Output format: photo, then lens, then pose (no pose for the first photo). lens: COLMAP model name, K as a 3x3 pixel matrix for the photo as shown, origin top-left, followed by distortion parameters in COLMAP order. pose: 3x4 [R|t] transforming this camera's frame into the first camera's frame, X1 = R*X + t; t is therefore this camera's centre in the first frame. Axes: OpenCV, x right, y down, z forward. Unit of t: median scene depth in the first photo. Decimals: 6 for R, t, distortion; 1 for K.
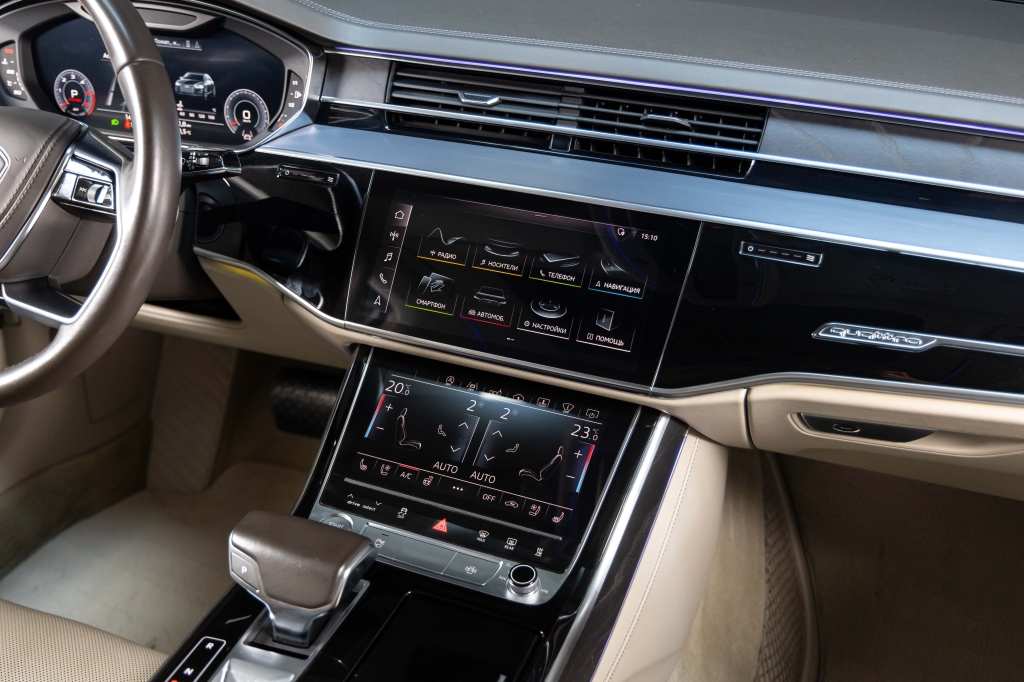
lens RADIAL K [[1103.9, 0, 515.9], [0, 1103.9, 344.8], [0, 0, 1]] dist [-0.018668, 0.000000]
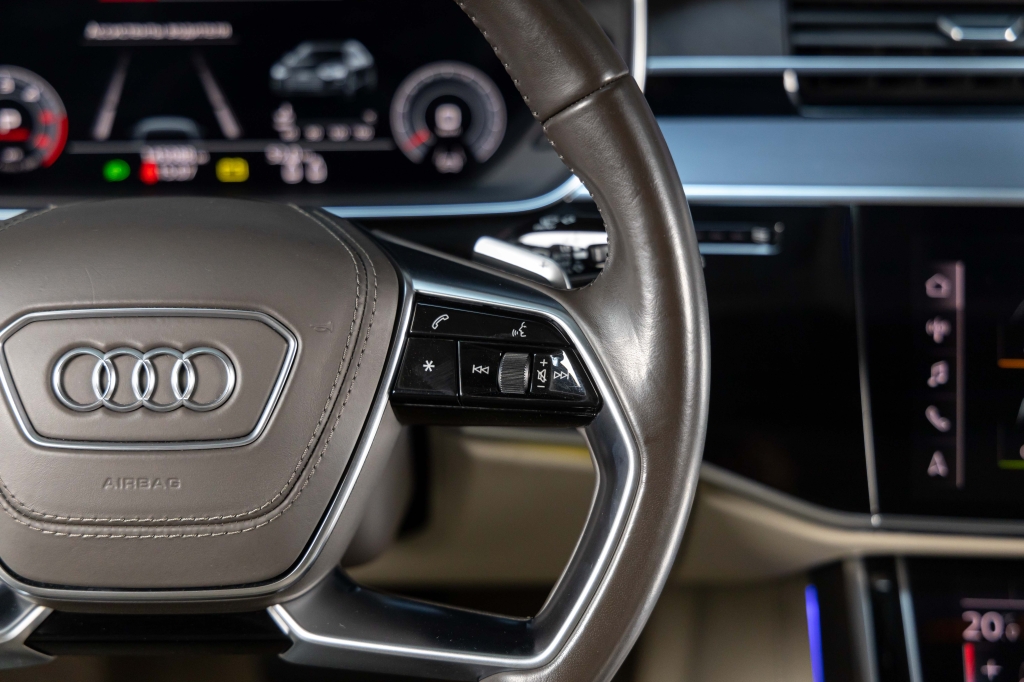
lens RADIAL K [[2069.6, 0, 532.7], [0, 2069.6, 338.6], [0, 0, 1]] dist [0.026251, 0.000000]
pose [[0.938960, -0.182109, 0.291873, -0.553819], [0.178098, 0.983179, 0.040493, -0.164929], [-0.294337, 0.013961, 0.955600, 0.159777]]
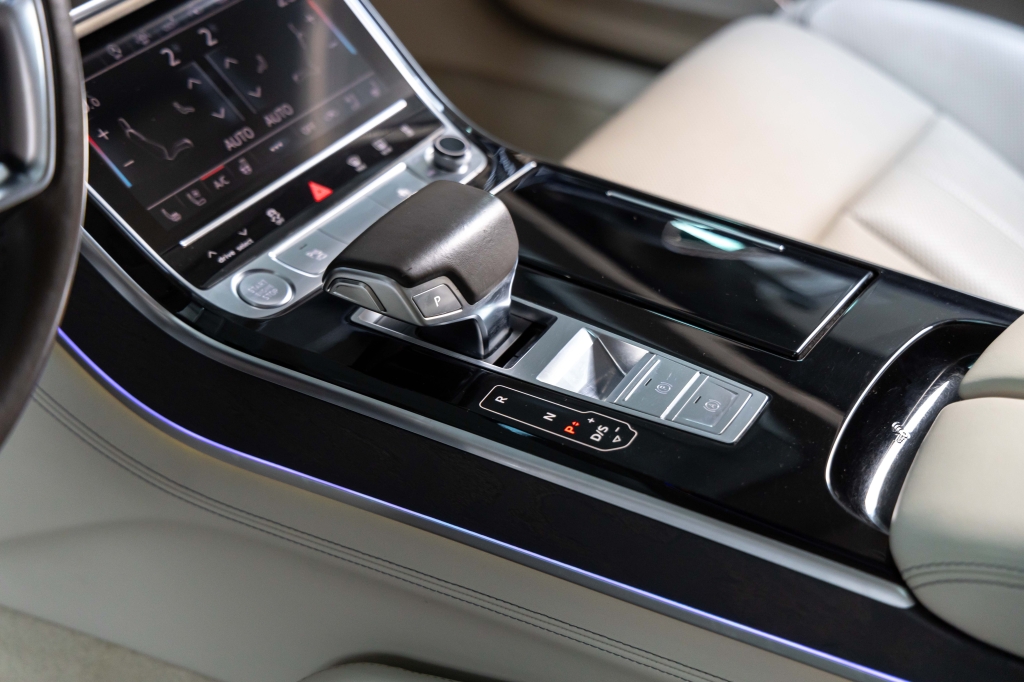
lens RADIAL K [[2069.6, 0, 512.1], [0, 2069.6, 340.1], [0, 0, 1]] dist [0.026251, 0.000000]
pose [[0.176902, -0.566613, 0.804770, -1.046260], [0.423113, 0.782035, 0.457599, -0.277917], [-0.888640, 0.259558, 0.378085, 0.399396]]
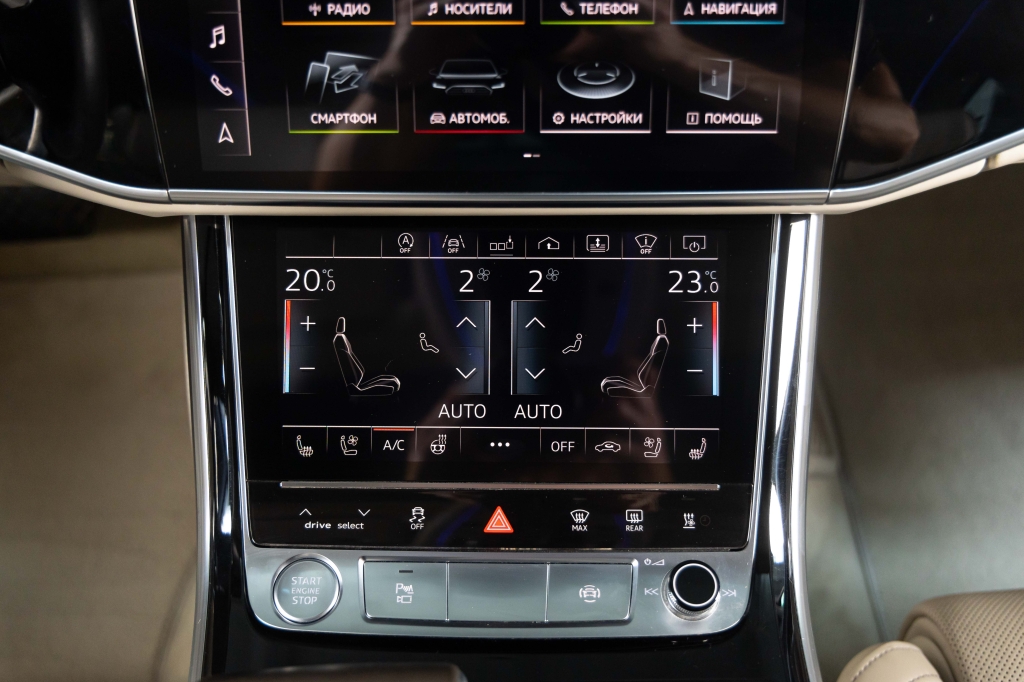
lens RADIAL K [[1103.9, 0, 514.6], [0, 1103.9, 328.5], [0, 0, 1]] dist [-0.018668, 0.000000]
pose [[0.922672, -0.312934, 0.225272, -0.142242], [0.198590, 0.886461, 0.418030, -0.139416], [-0.330511, -0.340968, 0.880058, 0.503882]]
